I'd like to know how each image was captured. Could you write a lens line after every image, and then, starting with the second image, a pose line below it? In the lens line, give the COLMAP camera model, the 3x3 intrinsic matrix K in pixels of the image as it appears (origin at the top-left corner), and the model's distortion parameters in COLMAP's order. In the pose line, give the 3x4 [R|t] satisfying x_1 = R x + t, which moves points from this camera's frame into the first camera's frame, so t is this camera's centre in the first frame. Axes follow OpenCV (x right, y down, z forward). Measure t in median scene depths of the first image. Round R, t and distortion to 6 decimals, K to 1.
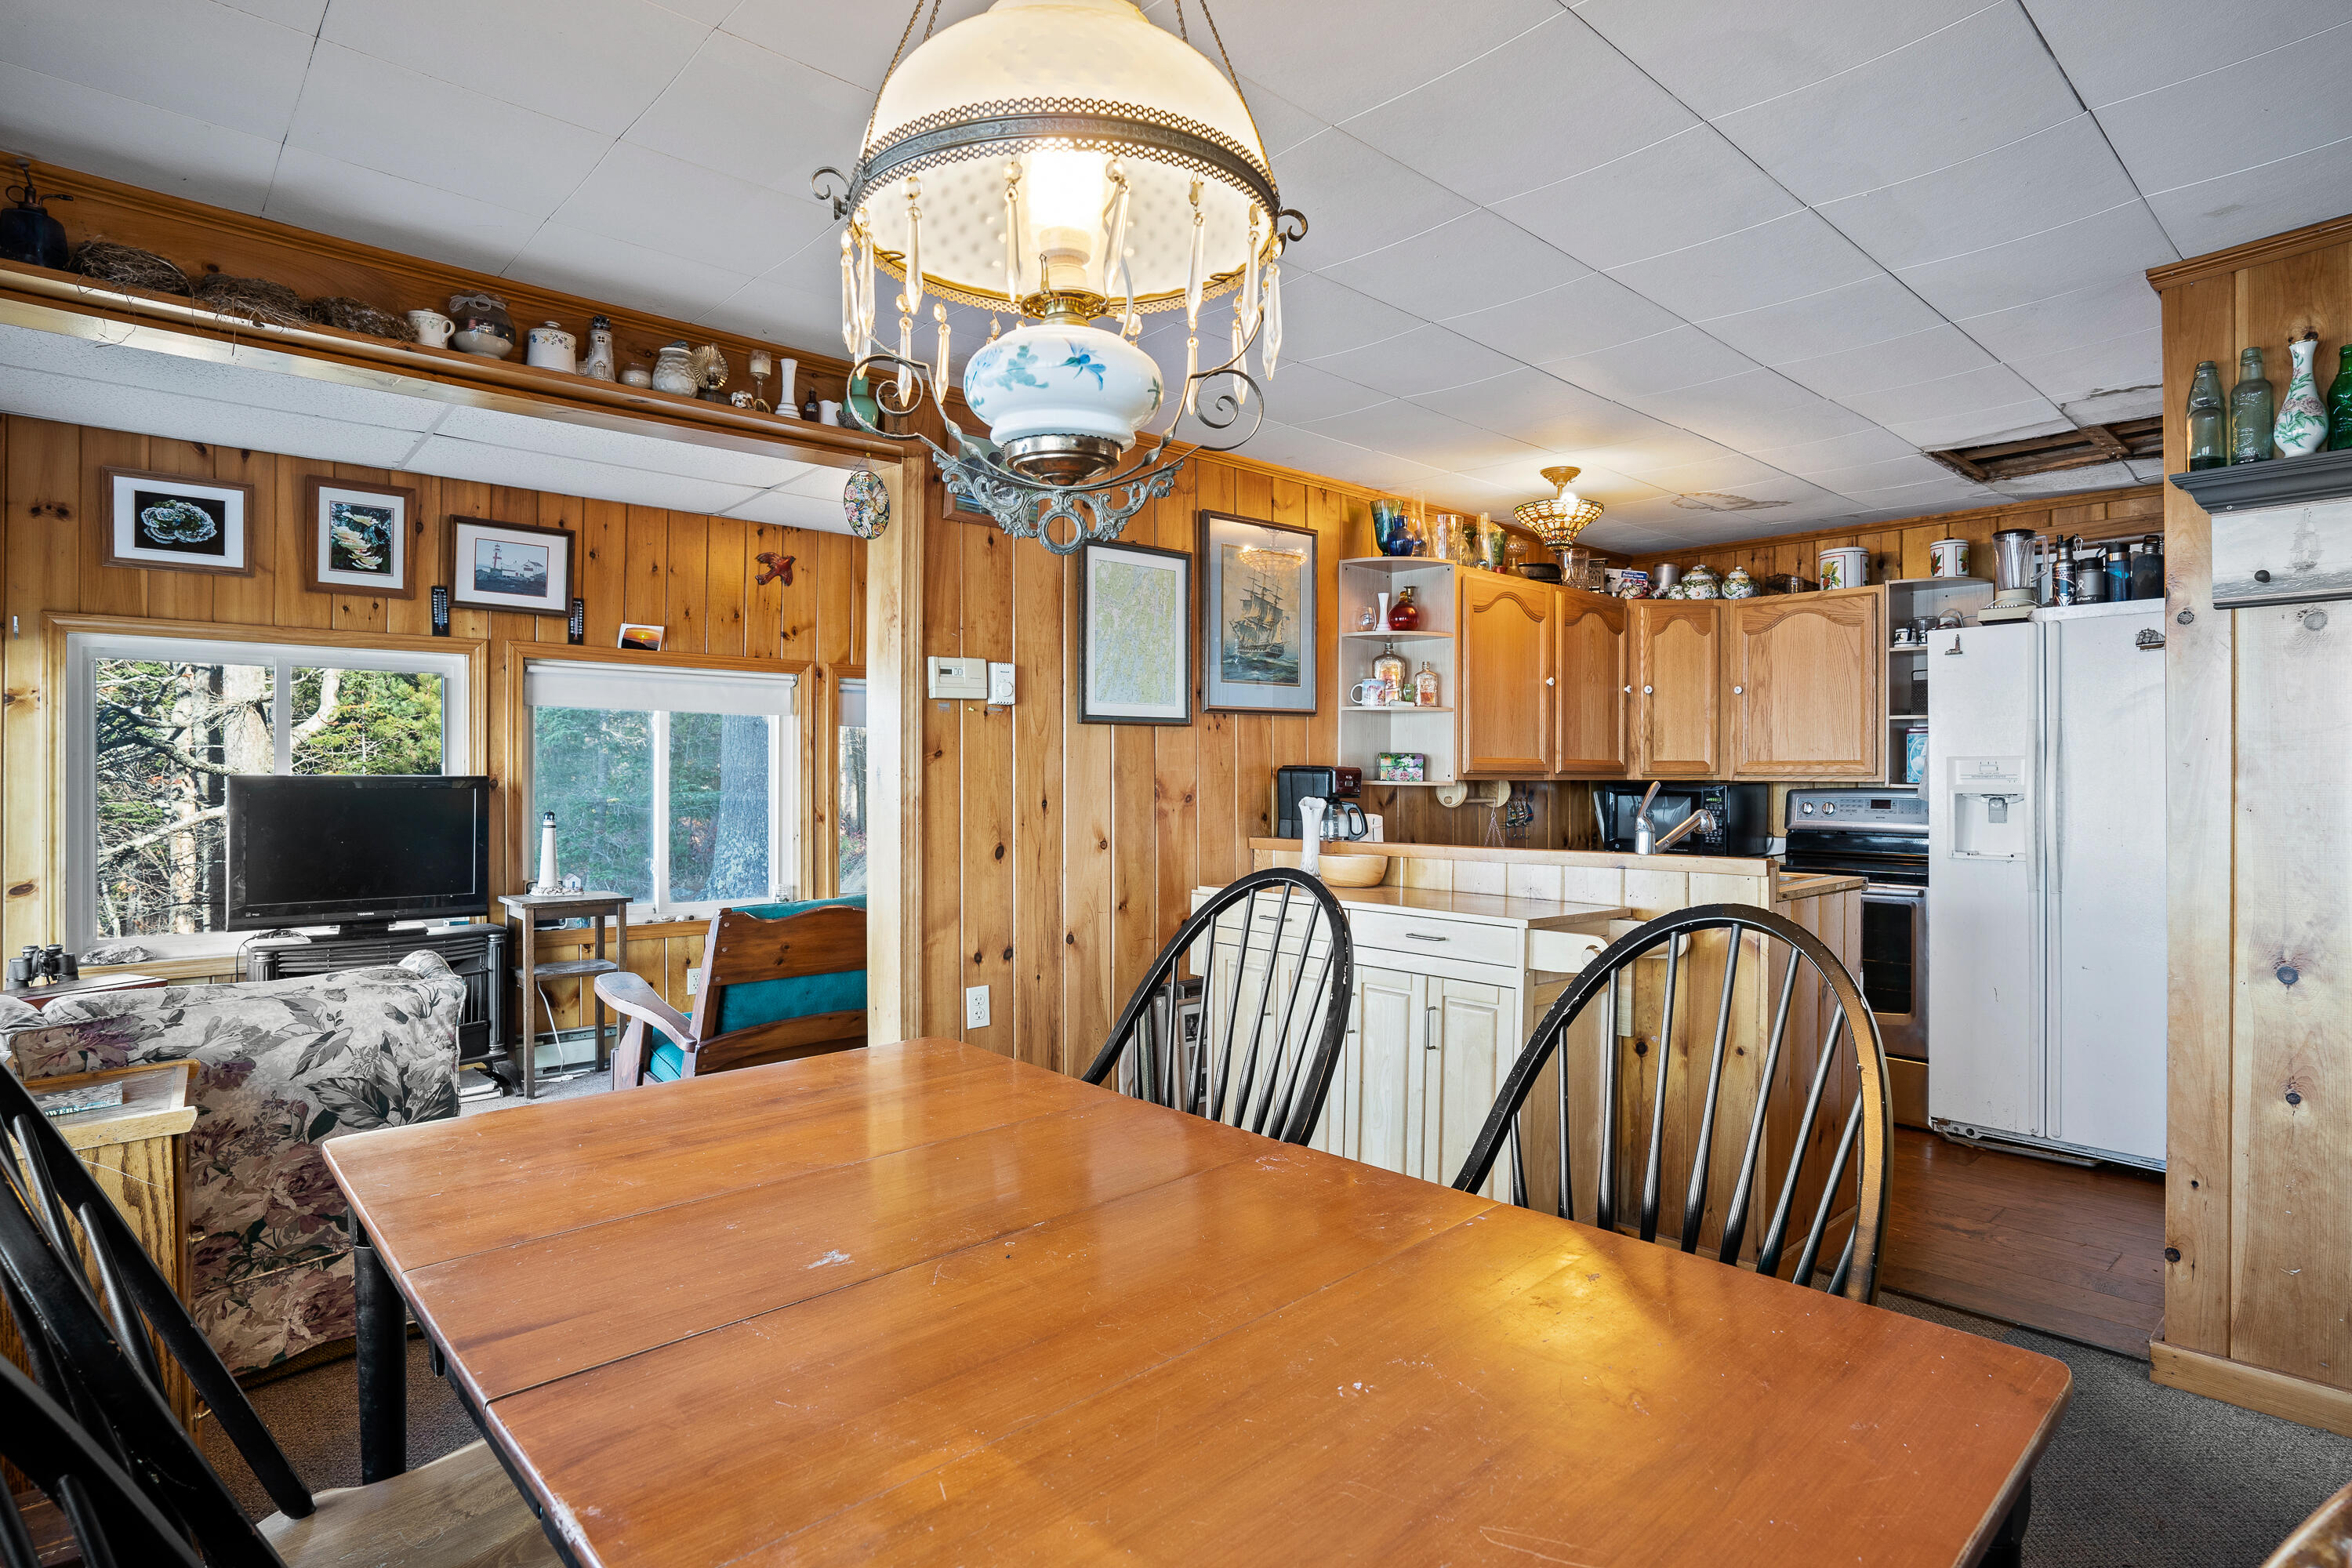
lens RADIAL K [[1225.9, 0, 1176.9], [0, 1225.9, 774.3], [0, 0, 1]] dist [-0.067320, 0.037118]
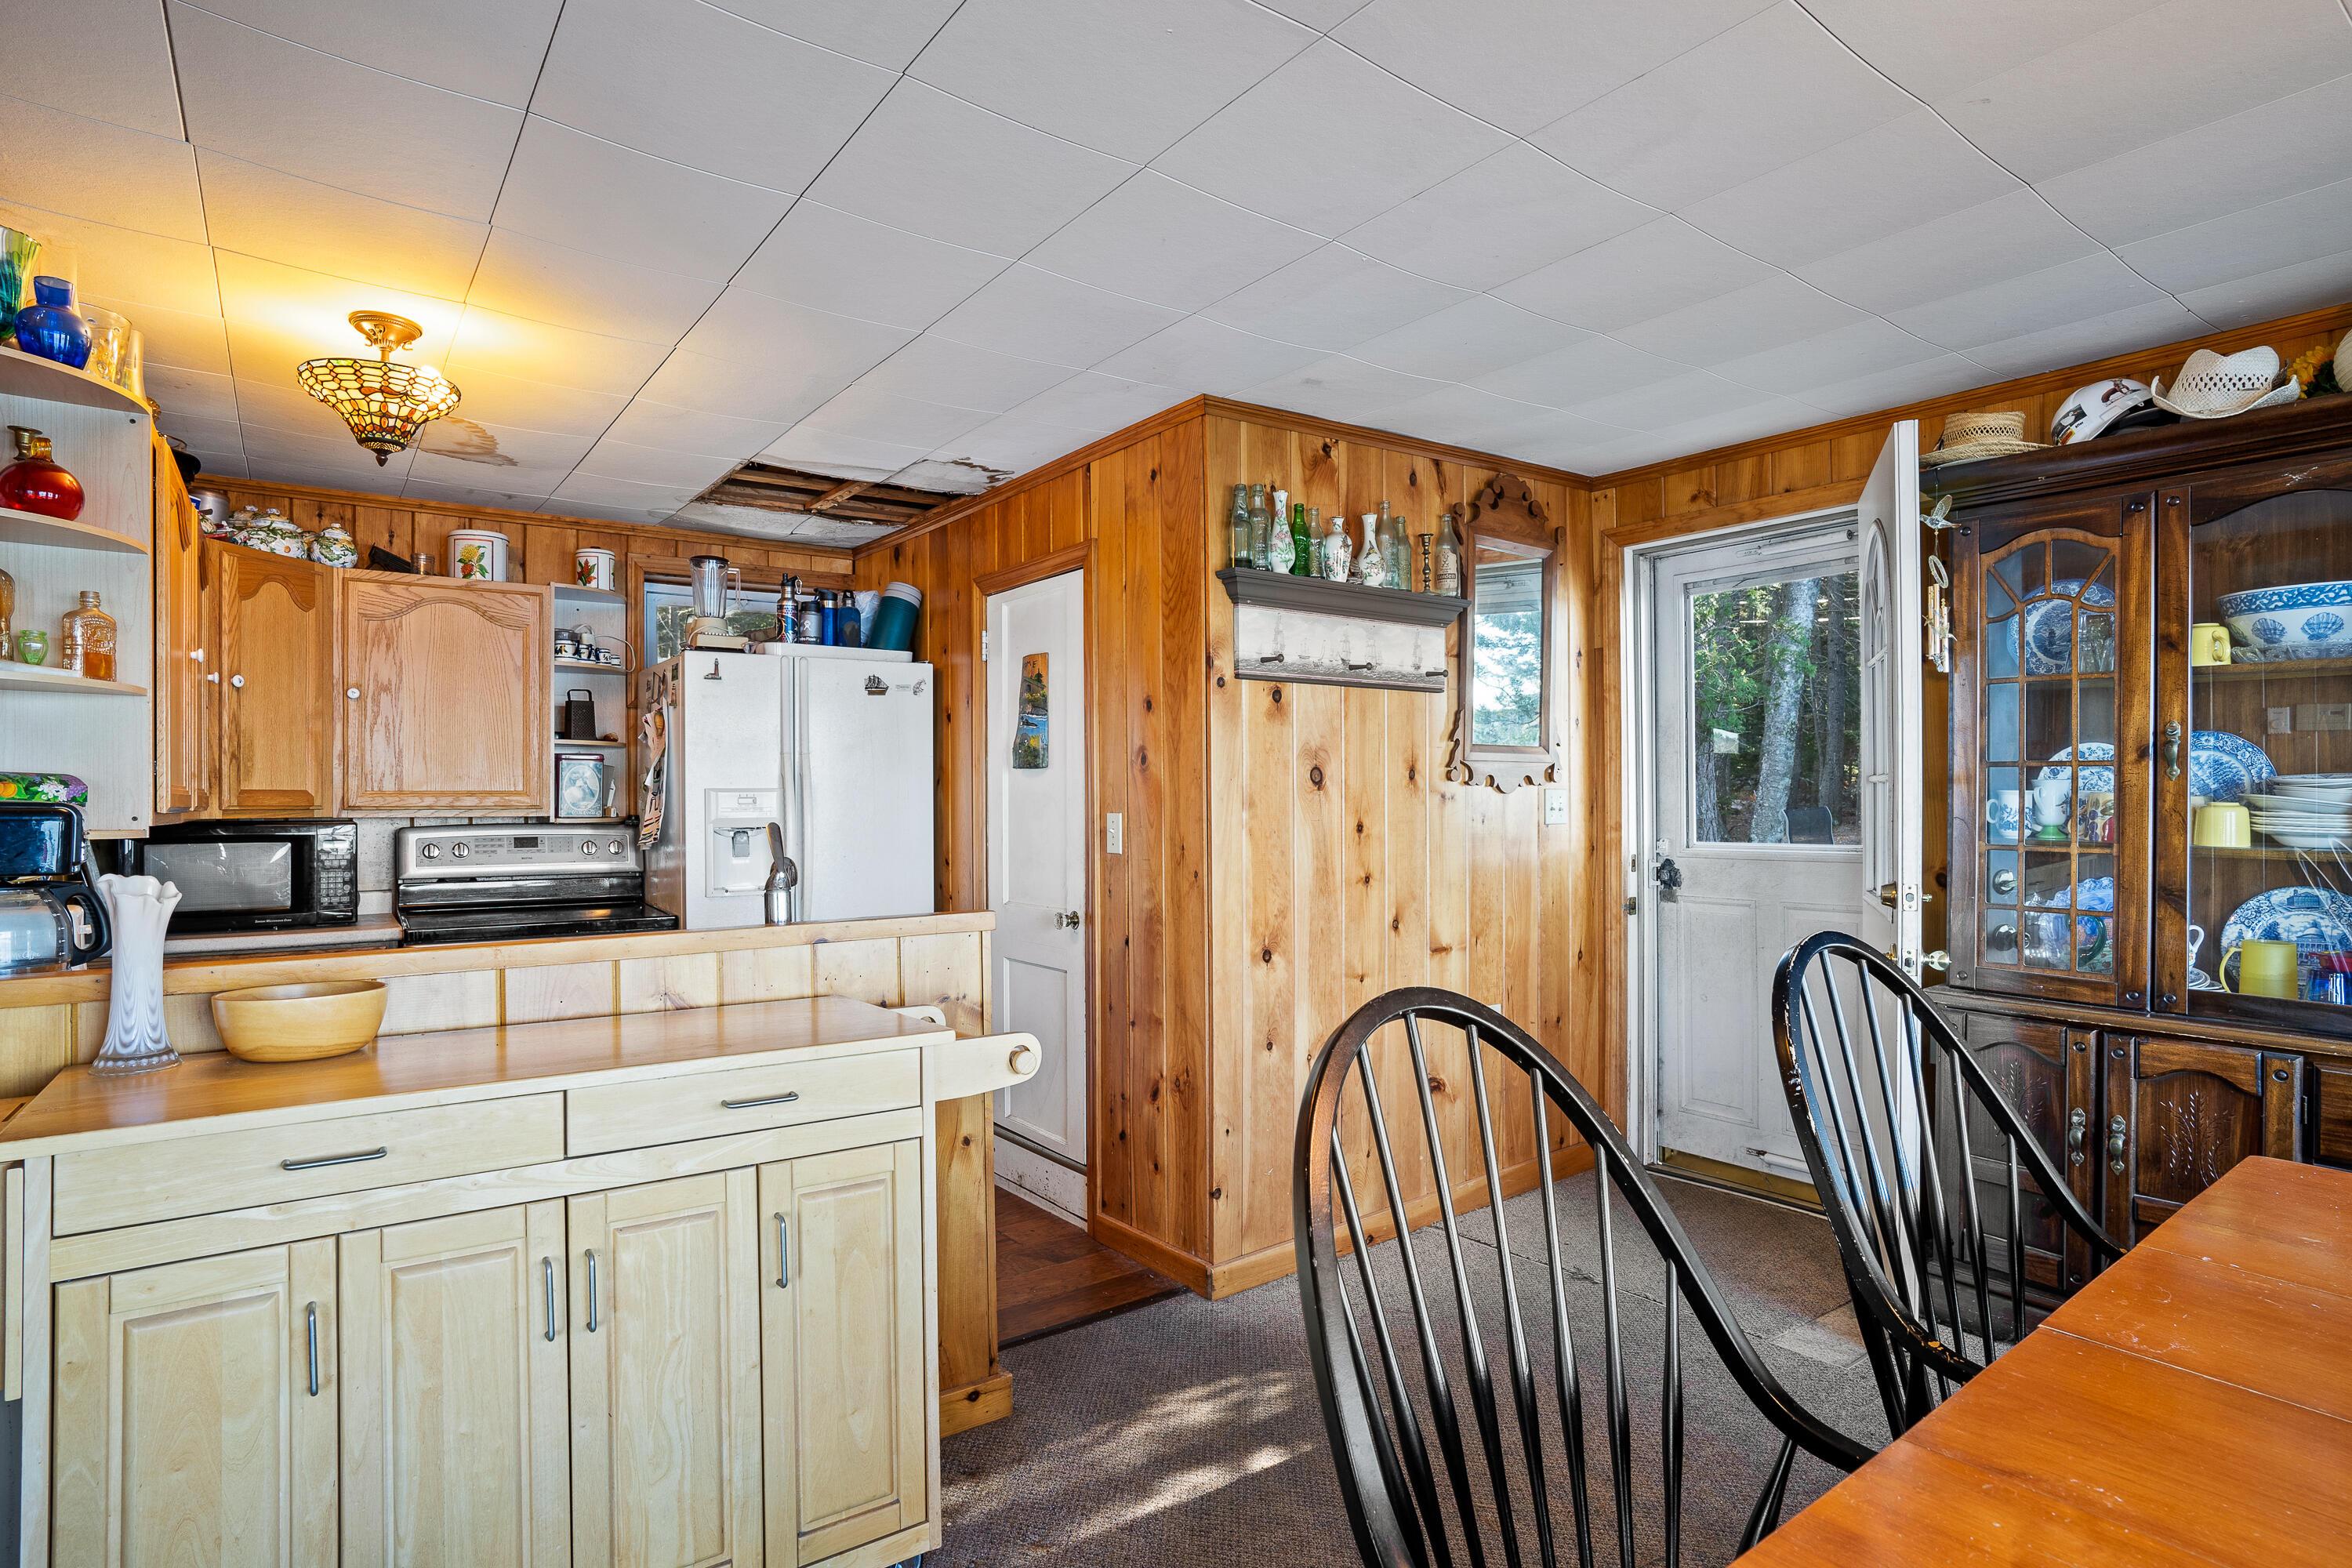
lens RADIAL K [[1214.2, 0, 1176.8], [0, 1214.2, 801.4], [0, 0, 1]] dist [-0.062314, 0.032859]
pose [[0.098327, -0.004291, 0.995145, -0.240157], [0.004021, 0.999984, 0.003915, -0.006355], [-0.995146, 0.003616, 0.098343, 0.522136]]
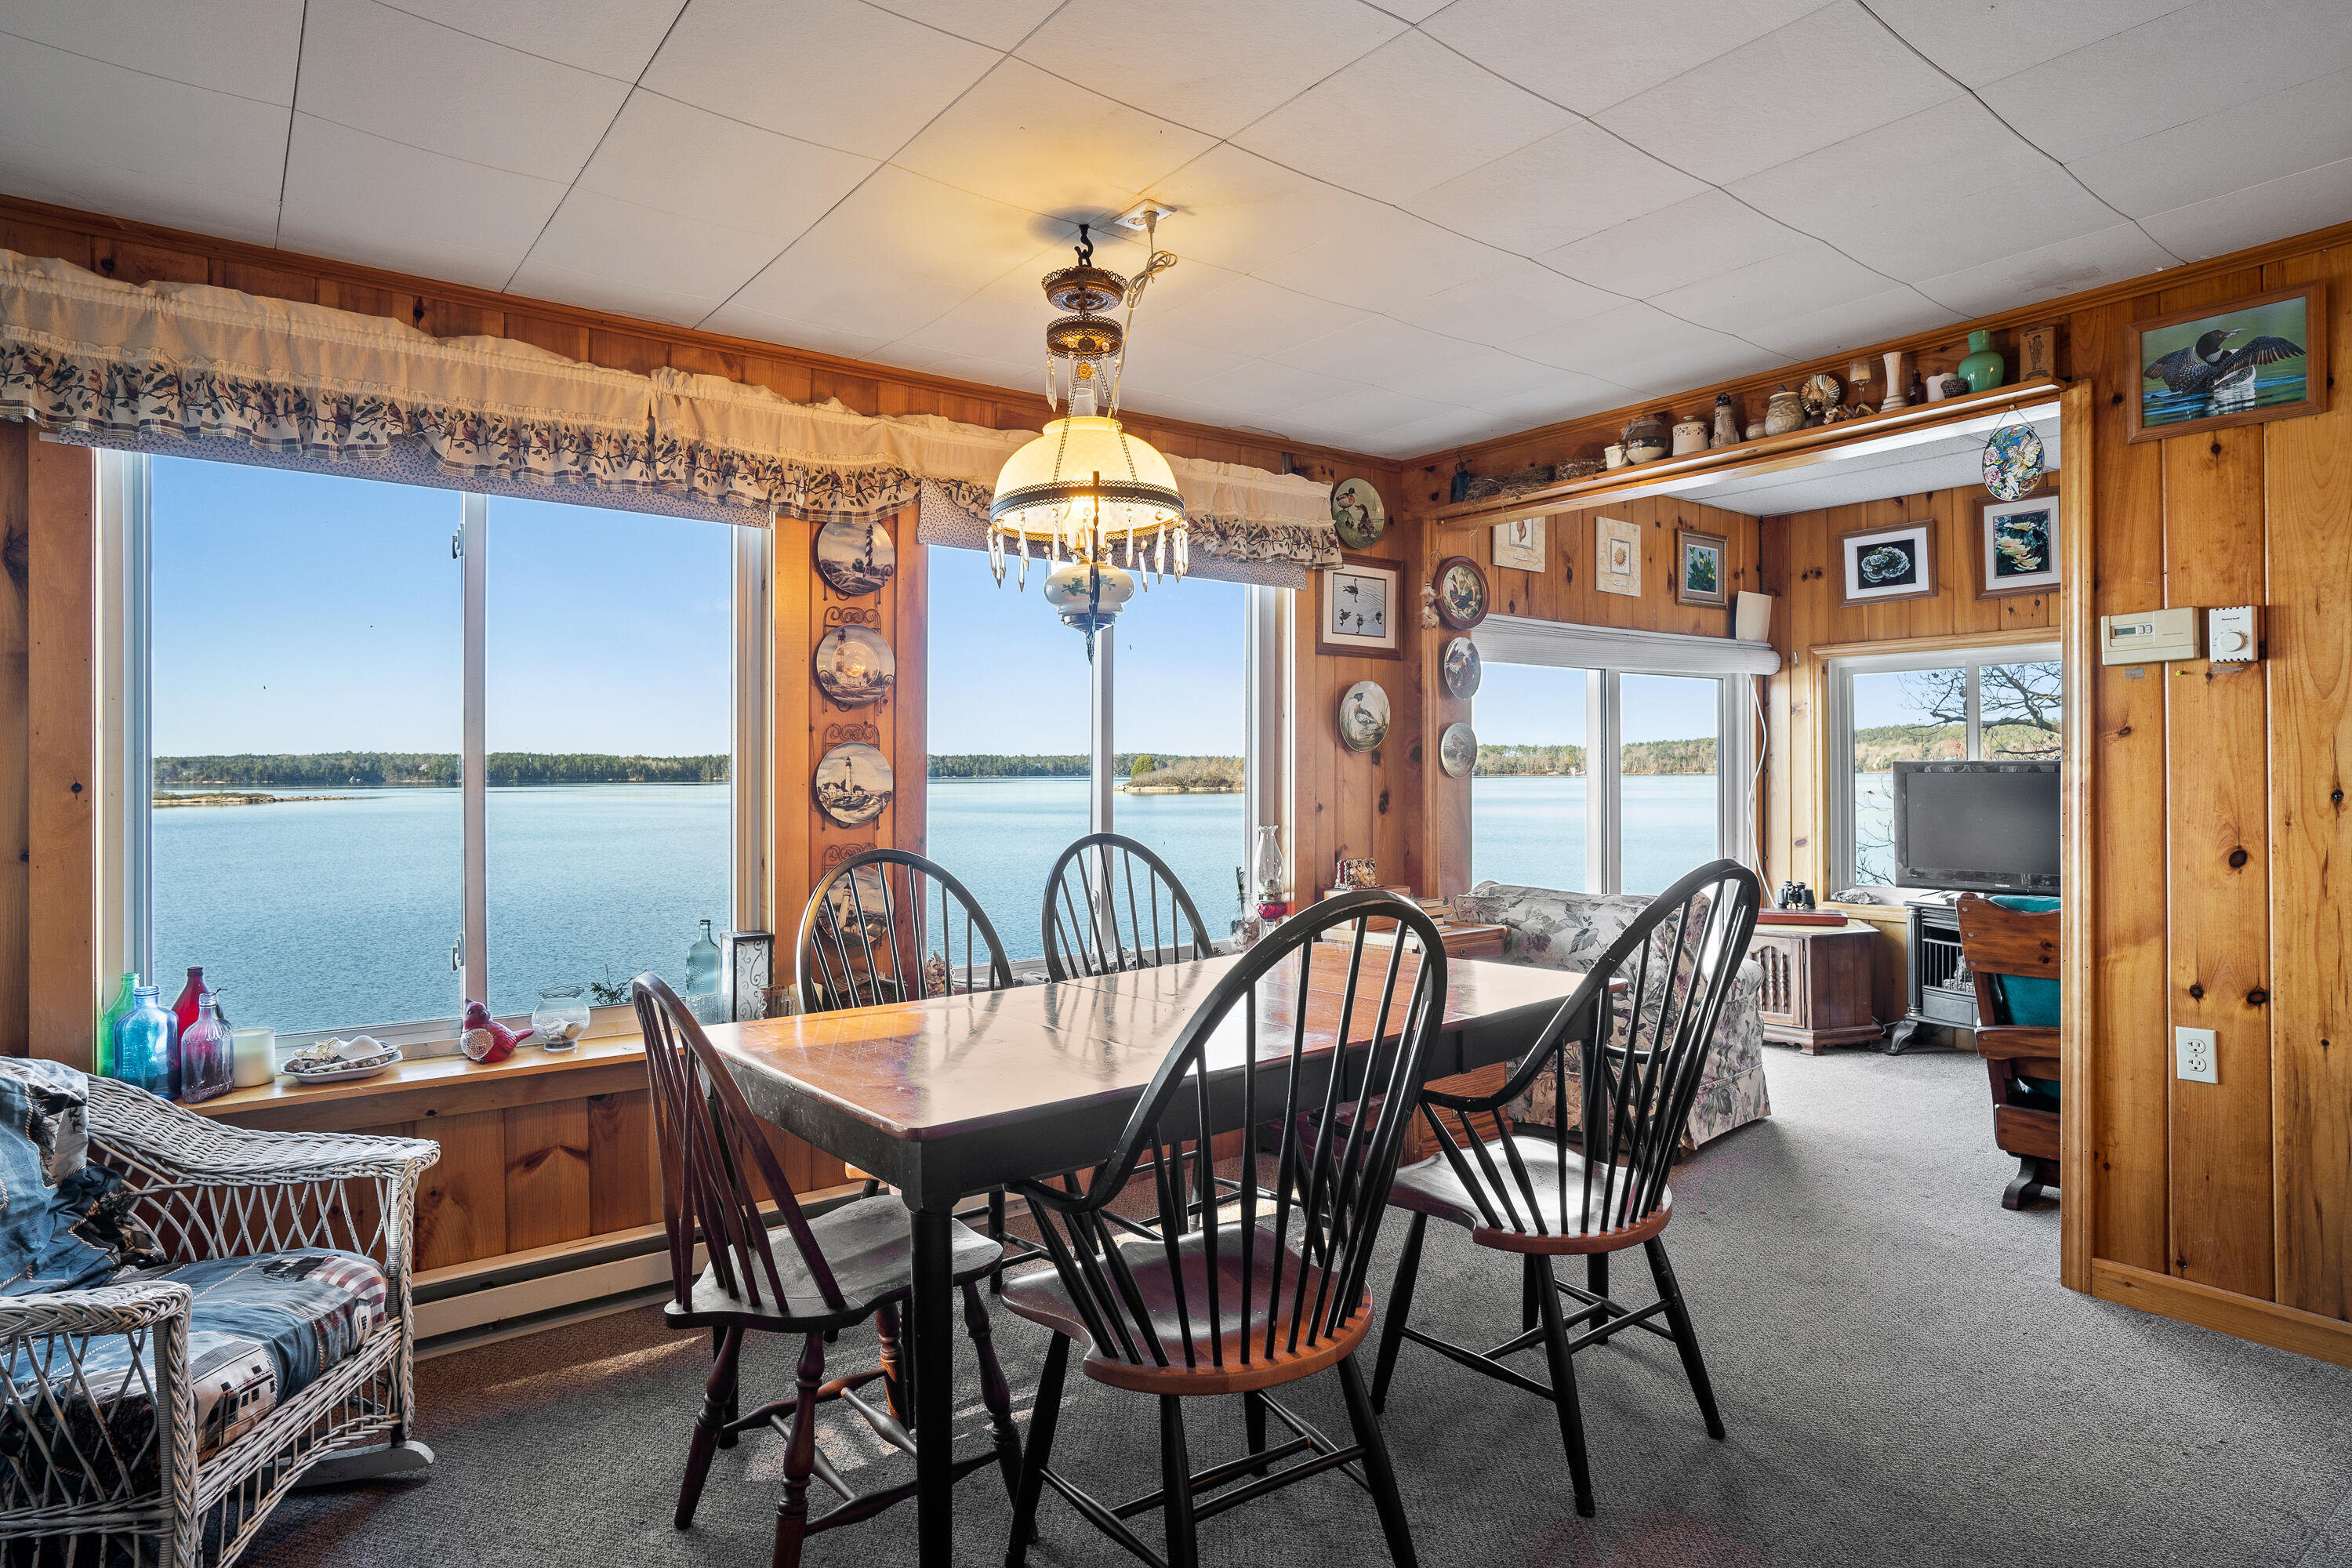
lens RADIAL K [[1266.1, 0, 1173.3], [0, 1266.1, 764.7], [0, 0, 1]] dist [-0.053678, 0.032045]
pose [[-0.076216, -0.003734, -0.997084, 0.534086], [0.010337, 0.999936, -0.004535, 0.002072], [0.997038, -0.010653, -0.076172, 0.326707]]
